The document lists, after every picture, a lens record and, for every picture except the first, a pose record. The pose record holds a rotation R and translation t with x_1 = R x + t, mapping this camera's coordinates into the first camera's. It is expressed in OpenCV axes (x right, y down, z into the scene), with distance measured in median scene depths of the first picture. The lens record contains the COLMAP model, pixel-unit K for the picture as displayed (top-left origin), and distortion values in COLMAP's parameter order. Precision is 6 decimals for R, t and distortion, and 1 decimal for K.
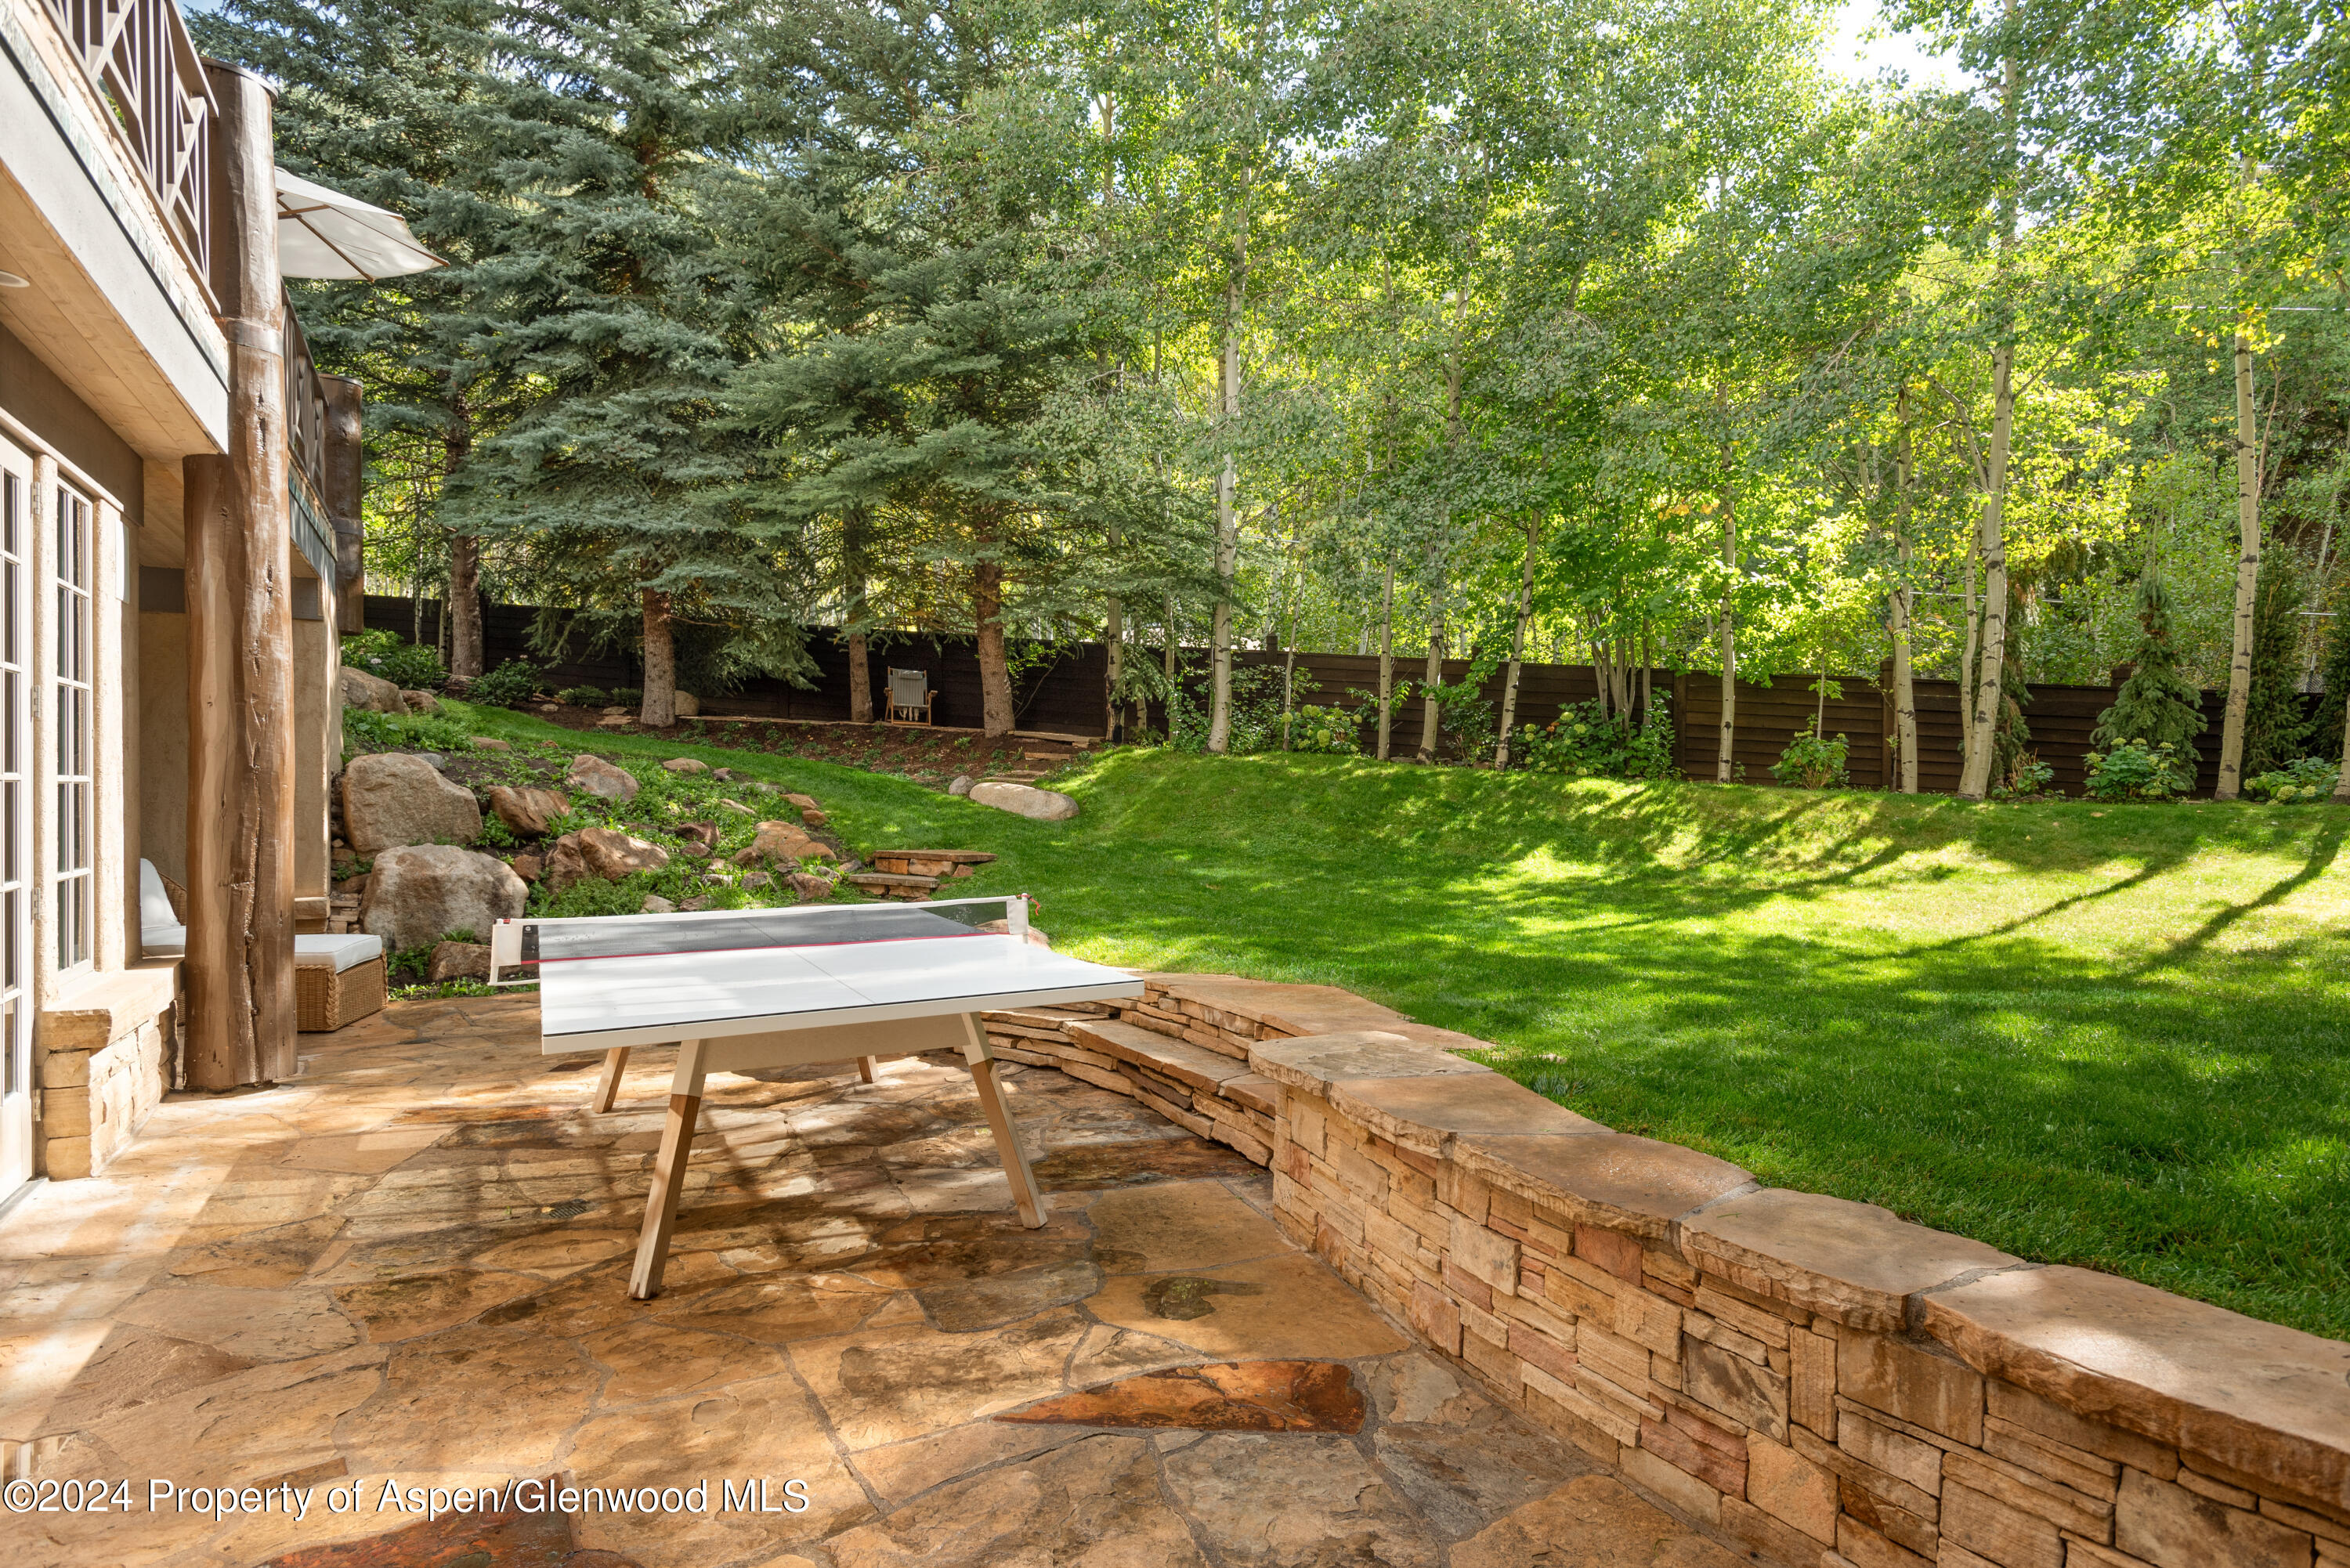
lens RADIAL K [[1332.3, 0, 1182.0], [0, 1332.3, 787.6], [0, 0, 1]] dist [0.016440, 0.000803]
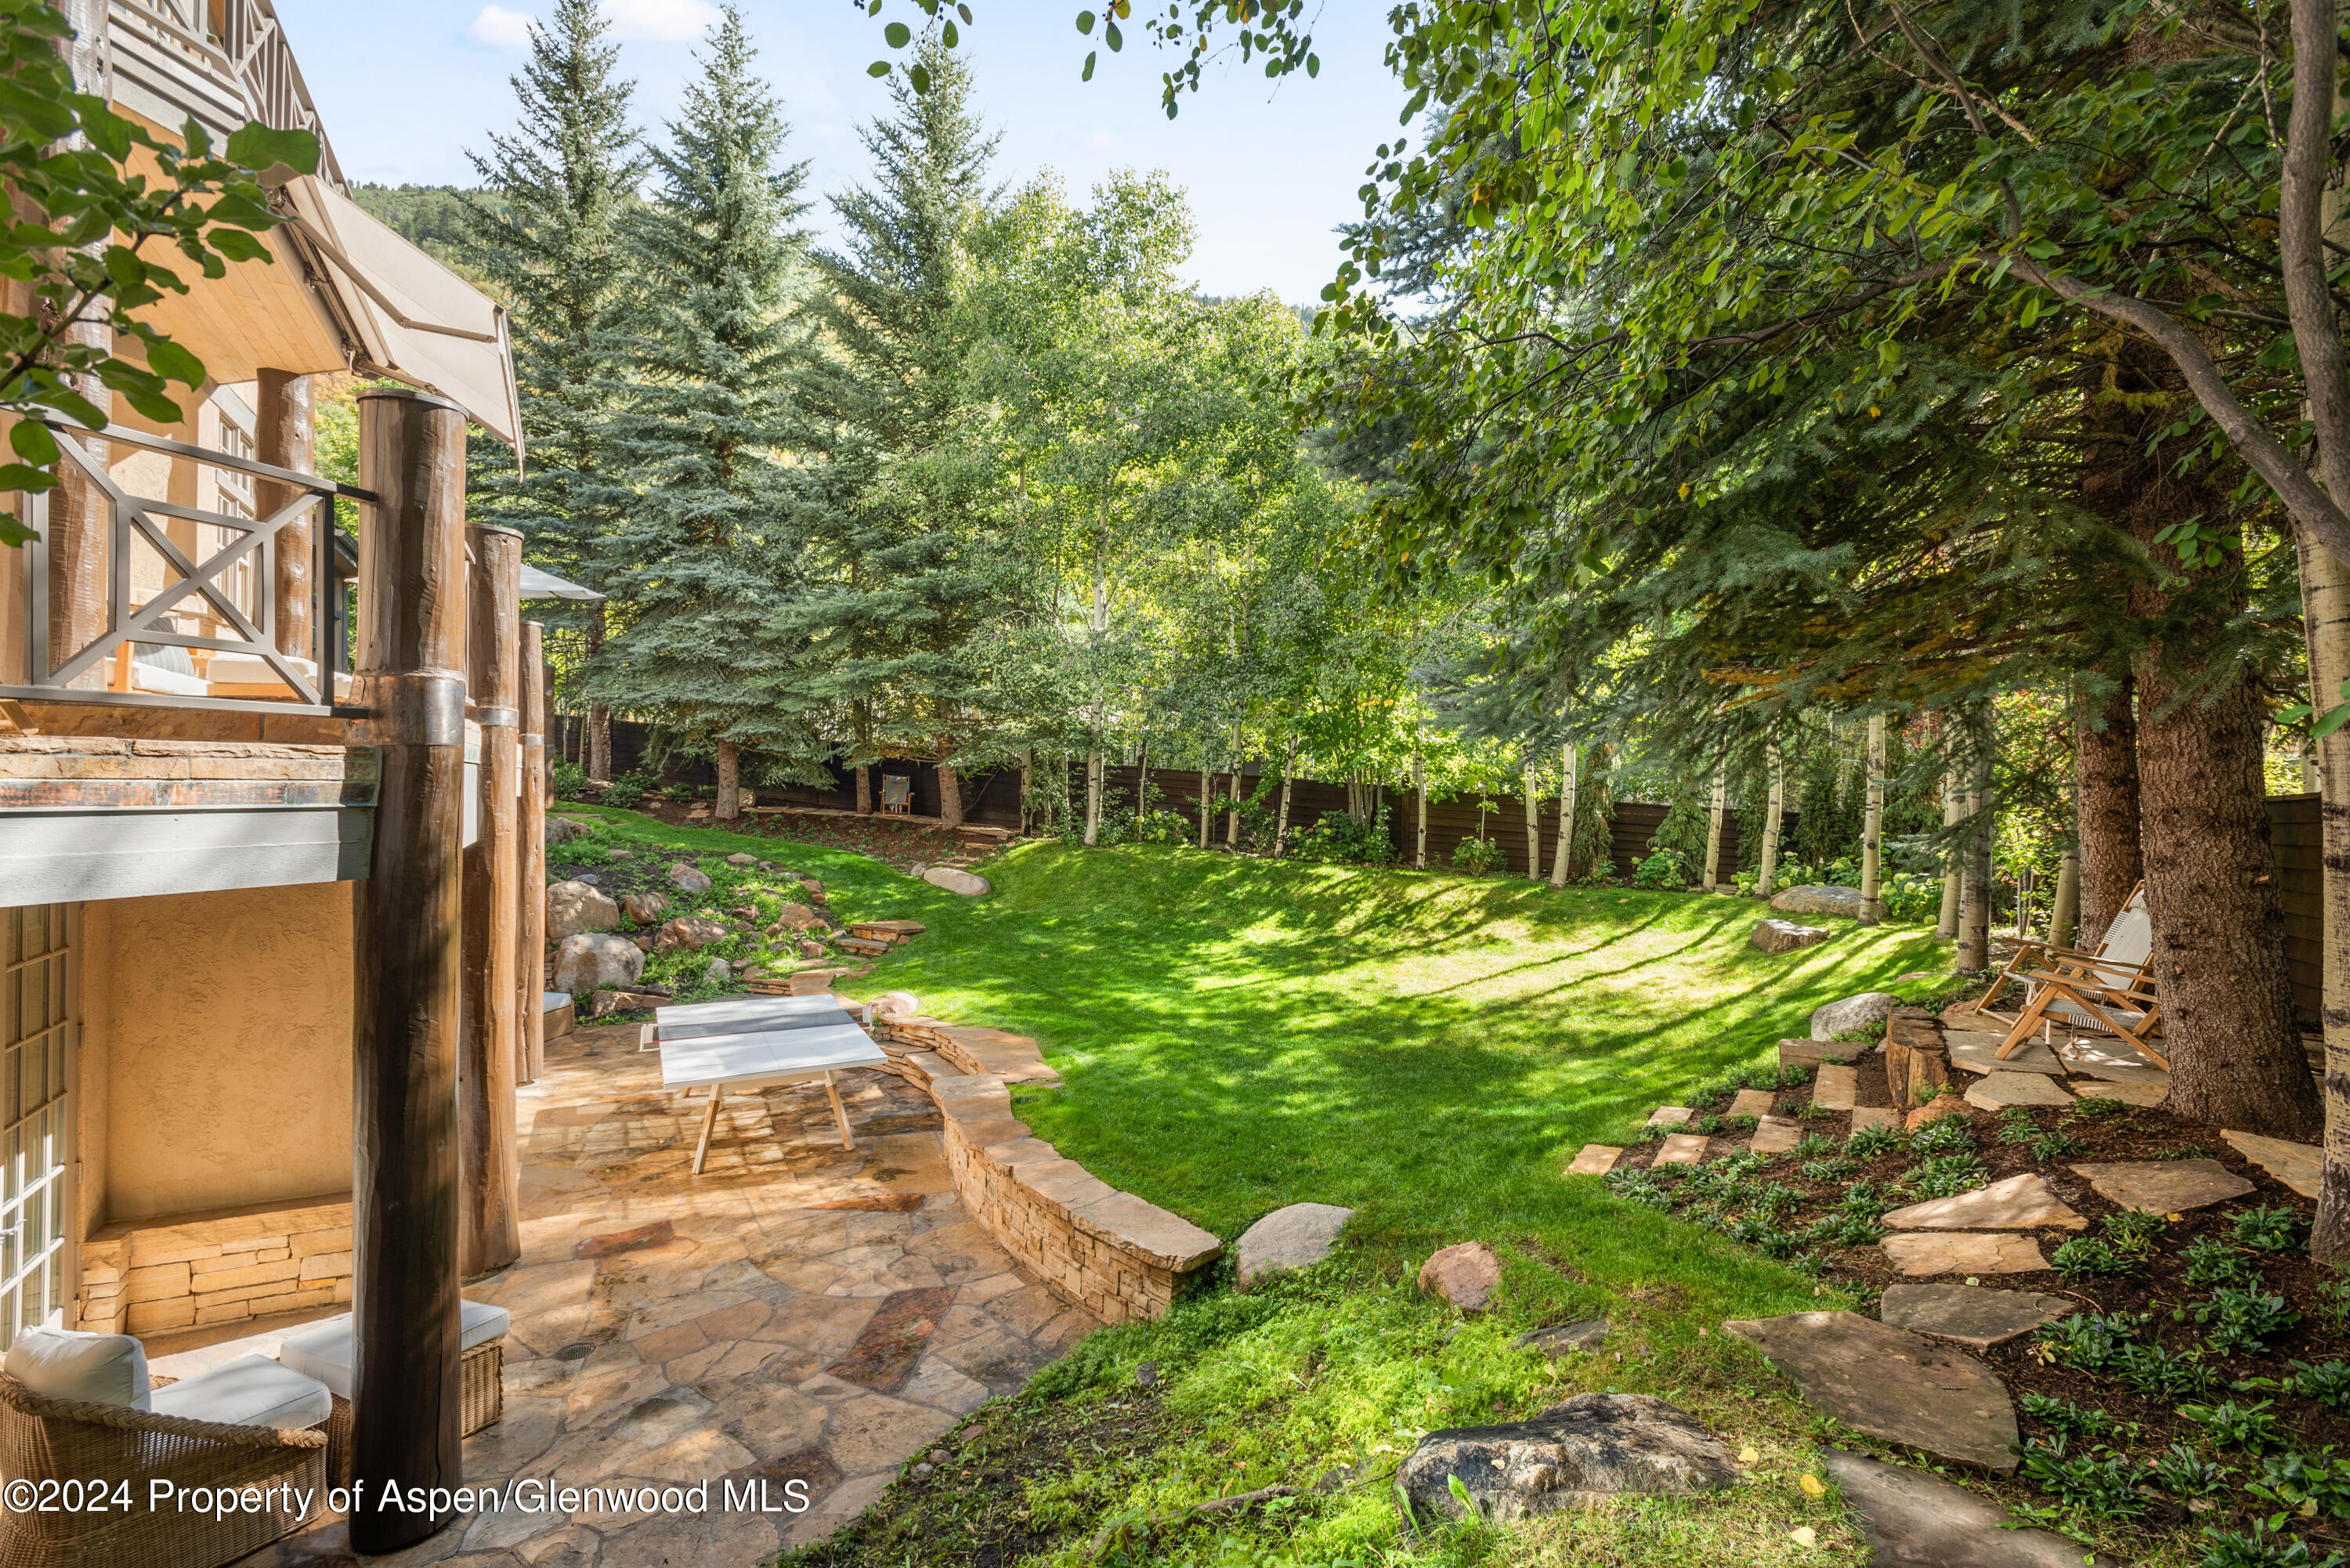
lens RADIAL K [[1124.9, 0, 1178.0], [0, 1124.9, 776.6], [0, 0, 1]] dist [0.017777, -0.000164]
pose [[0.999941, 0.010367, -0.003352, 0.137622], [-0.010393, 0.999915, -0.007846, -0.100048], [0.003271, 0.007880, 0.999964, -0.311469]]
